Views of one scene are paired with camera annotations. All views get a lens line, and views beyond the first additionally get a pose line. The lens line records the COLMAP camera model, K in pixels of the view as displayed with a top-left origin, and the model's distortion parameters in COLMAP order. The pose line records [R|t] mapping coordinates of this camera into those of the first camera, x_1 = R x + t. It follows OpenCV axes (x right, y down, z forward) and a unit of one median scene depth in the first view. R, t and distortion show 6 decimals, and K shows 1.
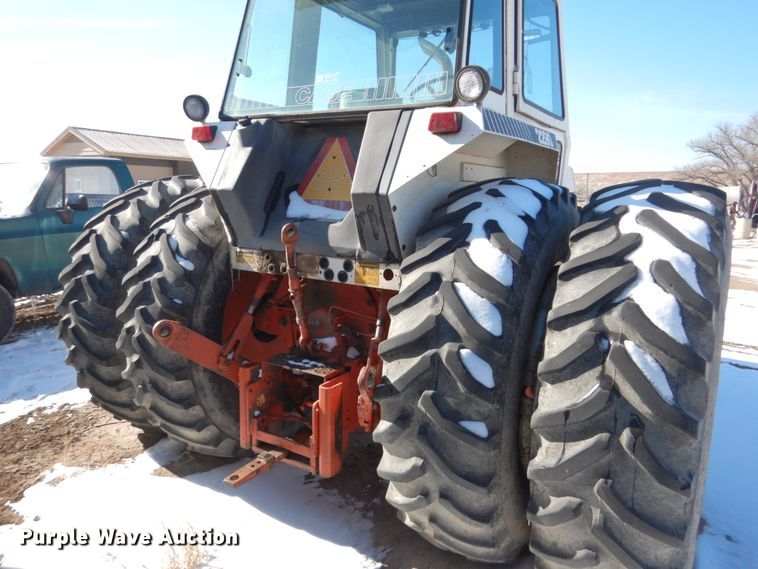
lens RADIAL K [[541.2, 0, 373.8], [0, 541.2, 285.4], [0, 0, 1]] dist [0.008172, -0.002861]
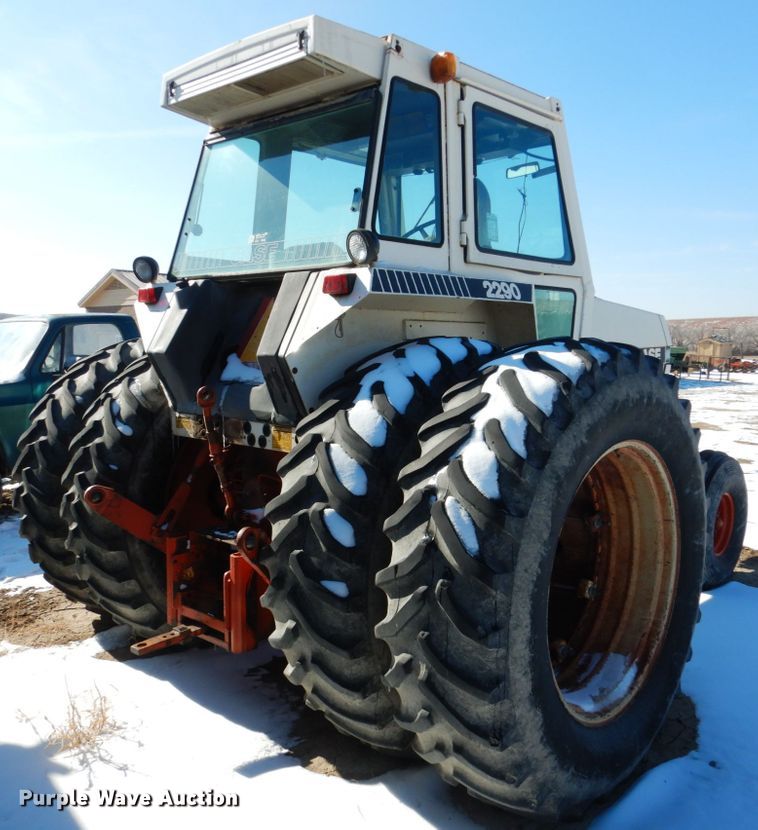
lens RADIAL K [[795.3, 0, 382.0], [0, 795.3, 414.1], [0, 0, 1]] dist [-0.008412, 0.000000]
pose [[0.982038, 0.001216, -0.188680, 0.422944], [-0.017257, 0.996367, -0.083398, 0.050182], [0.187893, 0.085156, 0.978491, -0.344394]]
